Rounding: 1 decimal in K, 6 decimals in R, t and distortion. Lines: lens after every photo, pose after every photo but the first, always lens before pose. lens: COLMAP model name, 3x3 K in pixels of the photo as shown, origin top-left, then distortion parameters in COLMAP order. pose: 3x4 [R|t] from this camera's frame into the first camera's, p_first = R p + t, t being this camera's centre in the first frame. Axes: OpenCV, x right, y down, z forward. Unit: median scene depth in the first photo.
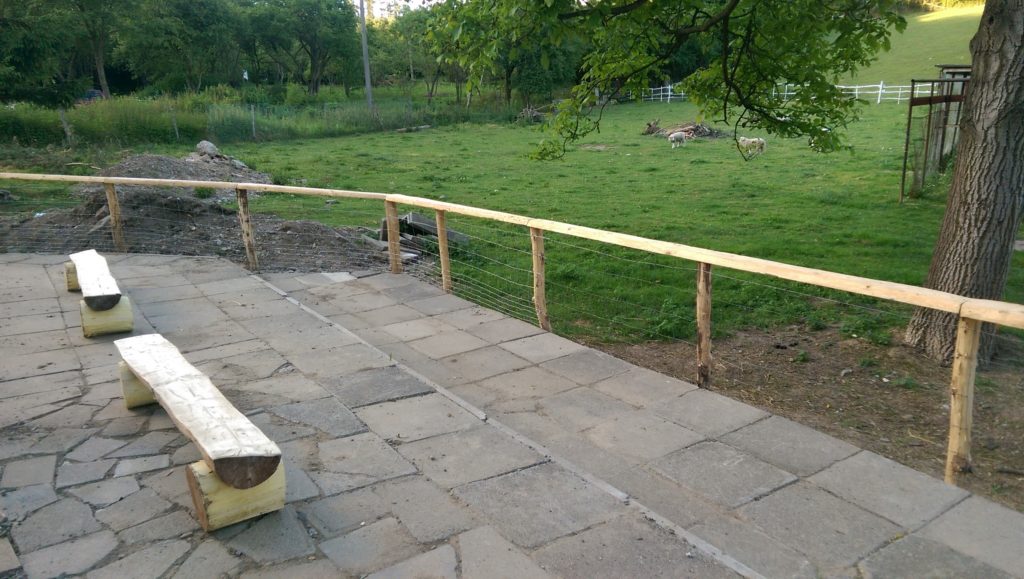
lens RADIAL K [[721.0, 0, 515.7], [0, 721.0, 293.0], [0, 0, 1]] dist [0.079288, -0.113433]
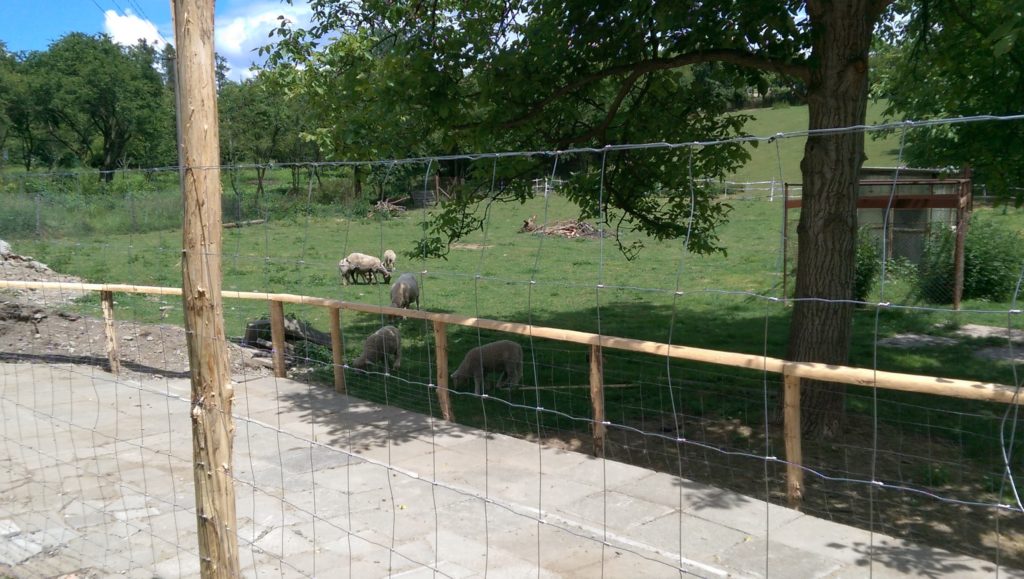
lens RADIAL K [[996.6, 0, 512.0], [0, 996.6, 289.5], [0, 0, 1]] dist [0.010022, 0.001038]
pose [[0.984714, -0.004547, 0.174117, -0.091634], [0.031294, 0.988011, -0.151181, 0.065842], [-0.171342, 0.154319, 0.973051, -0.335520]]
